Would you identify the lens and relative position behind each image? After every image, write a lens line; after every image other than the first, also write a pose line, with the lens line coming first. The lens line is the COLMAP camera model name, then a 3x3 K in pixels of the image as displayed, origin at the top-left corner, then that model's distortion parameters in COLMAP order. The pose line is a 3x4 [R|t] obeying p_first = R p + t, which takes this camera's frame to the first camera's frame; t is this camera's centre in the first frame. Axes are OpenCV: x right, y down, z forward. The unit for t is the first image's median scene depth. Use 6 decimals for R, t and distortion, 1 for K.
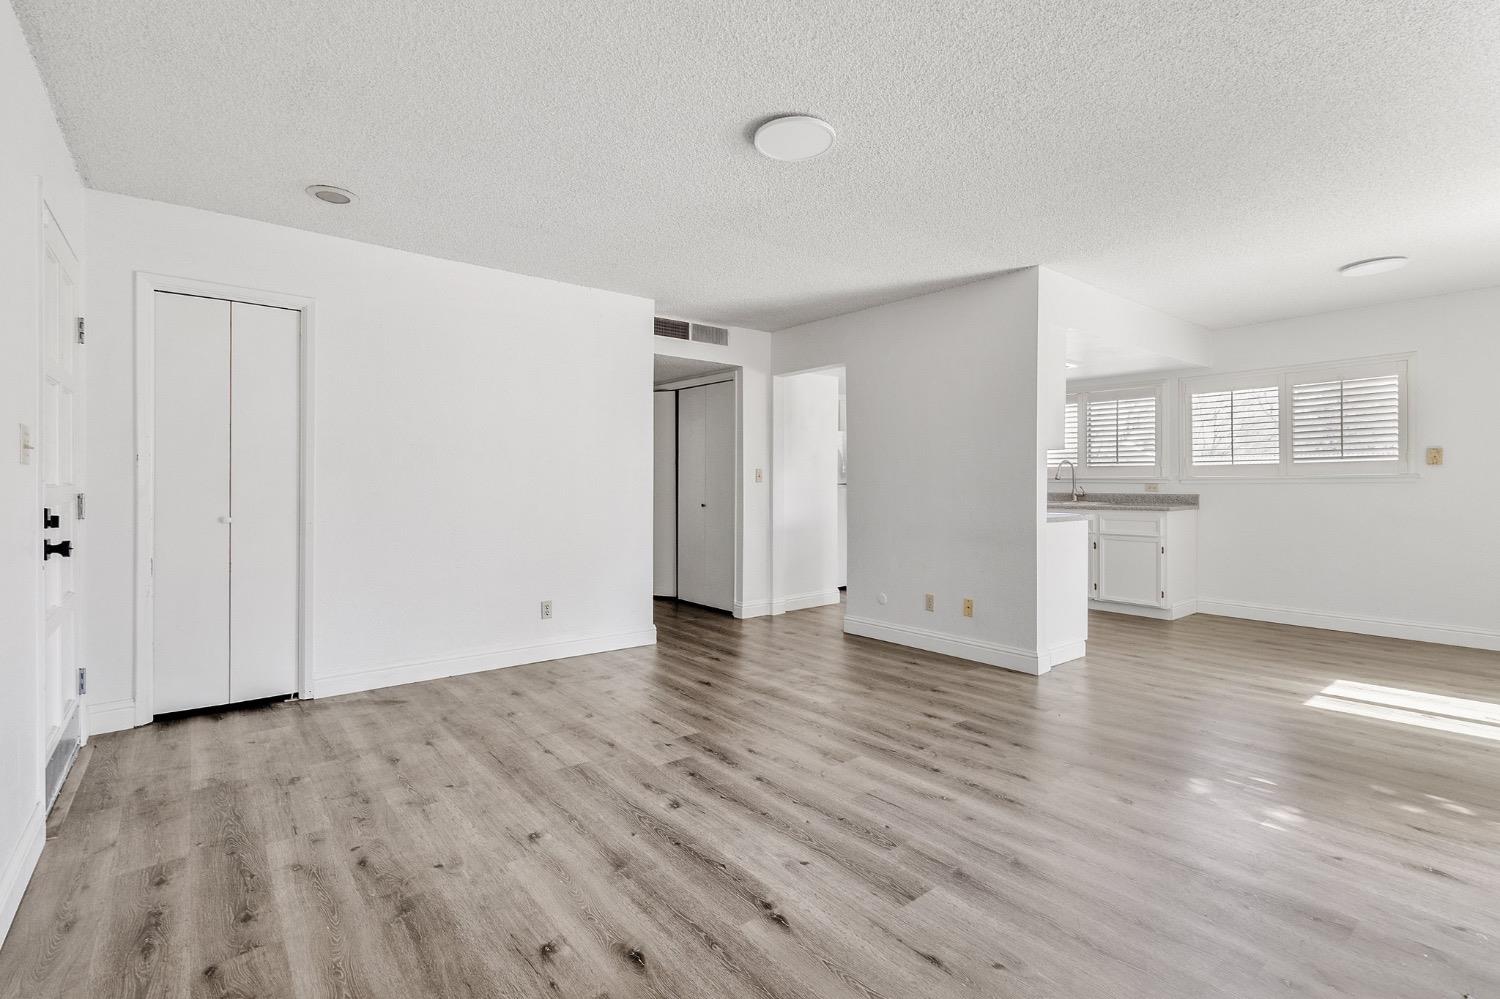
lens RADIAL K [[701.3, 0, 795.8], [0, 701.3, 479.8], [0, 0, 1]] dist [0.050971, 0.000125]
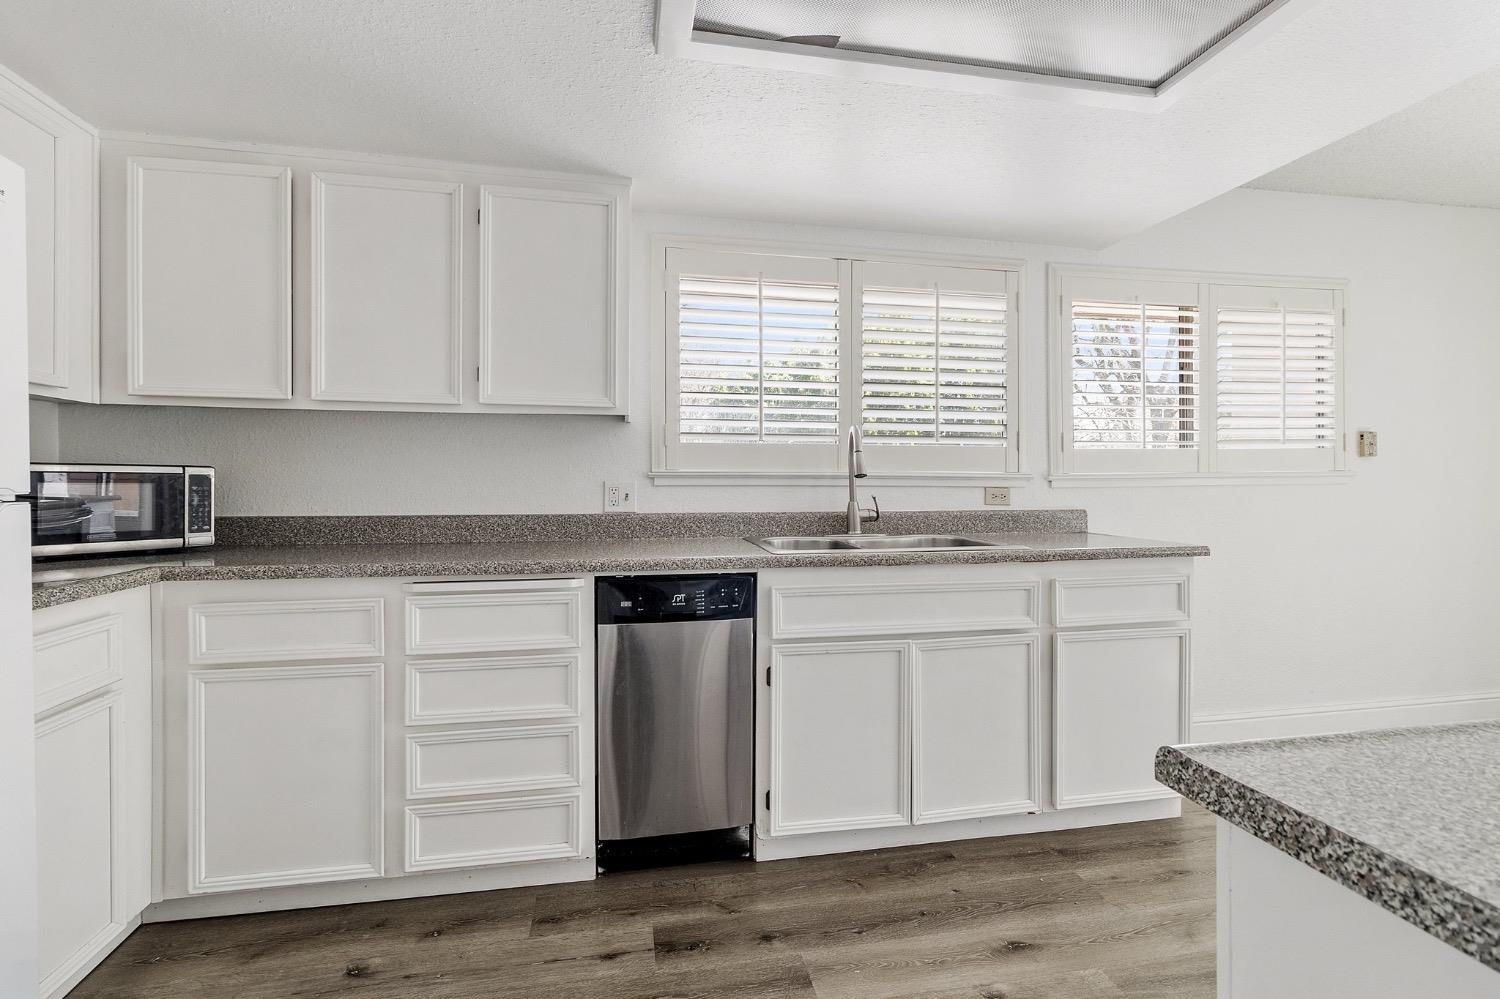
lens RADIAL K [[691.8, 0, 747.4], [0, 691.8, 484.0], [0, 0, 1]] dist [0.002603, 0.000406]
pose [[0.521934, -0.001876, 0.852984, 0.048423], [-0.001093, 0.999995, 0.002868, 0.002243], [-0.852985, -0.002430, 0.521929, 0.948846]]
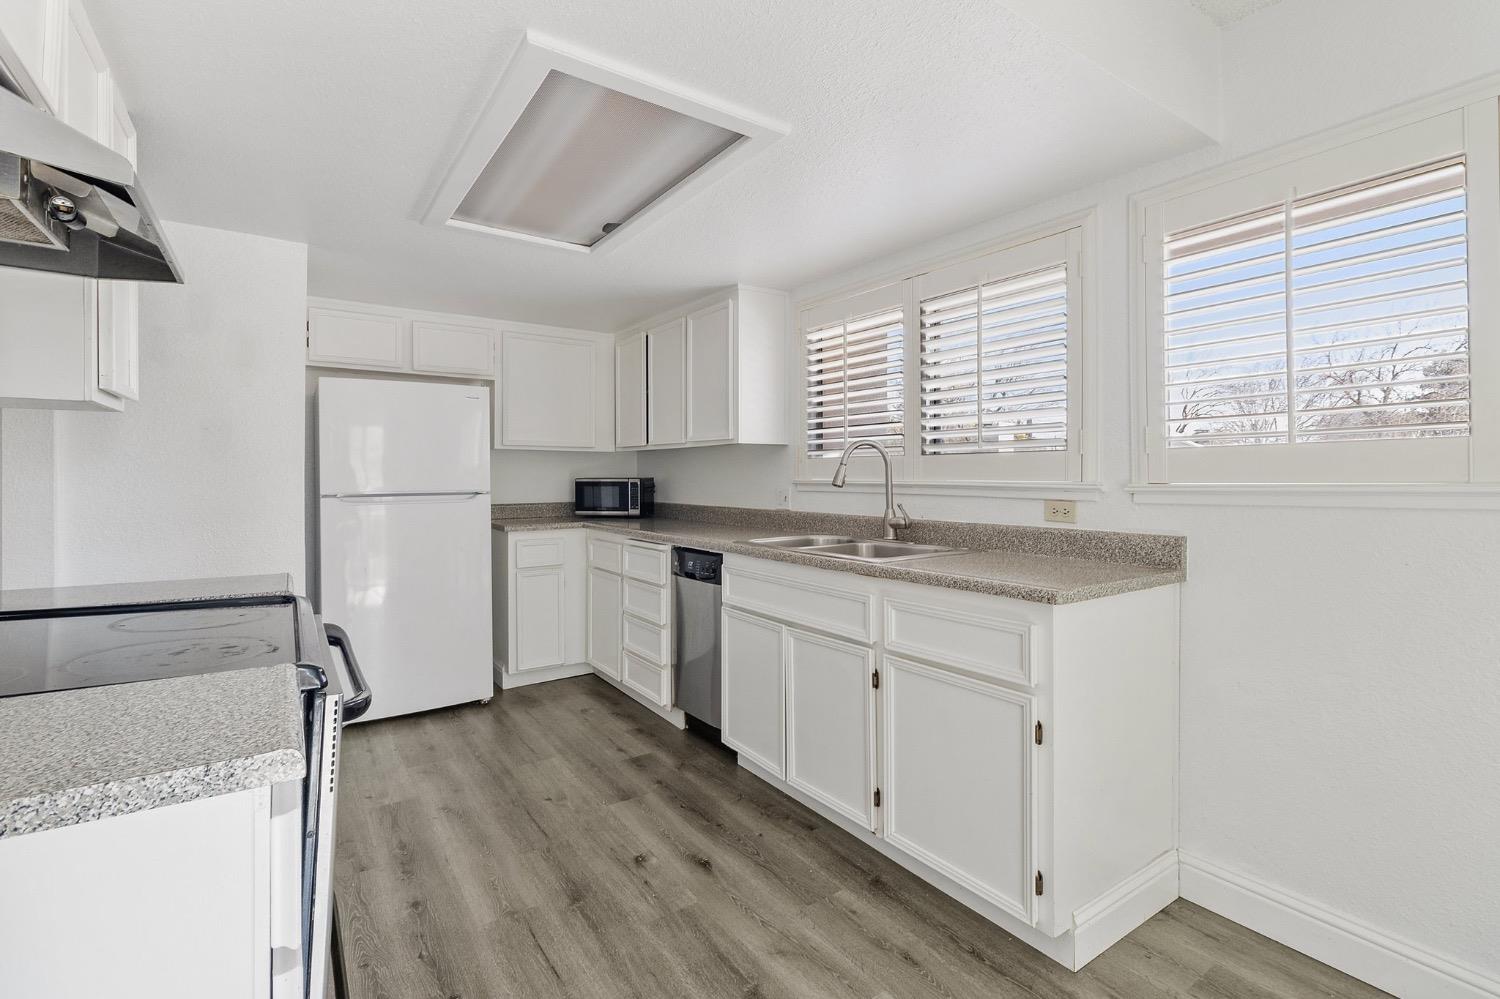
lens RADIAL K [[685.7, 0, 766.8], [0, 685.7, 479.6], [0, 0, 1]] dist [0.001997, 0.000249]
pose [[0.993167, 0.000639, -0.116702, 0.411197], [-0.000048, 0.999987, 0.005066, -0.007261], [0.116704, -0.005026, 0.993154, 0.663750]]
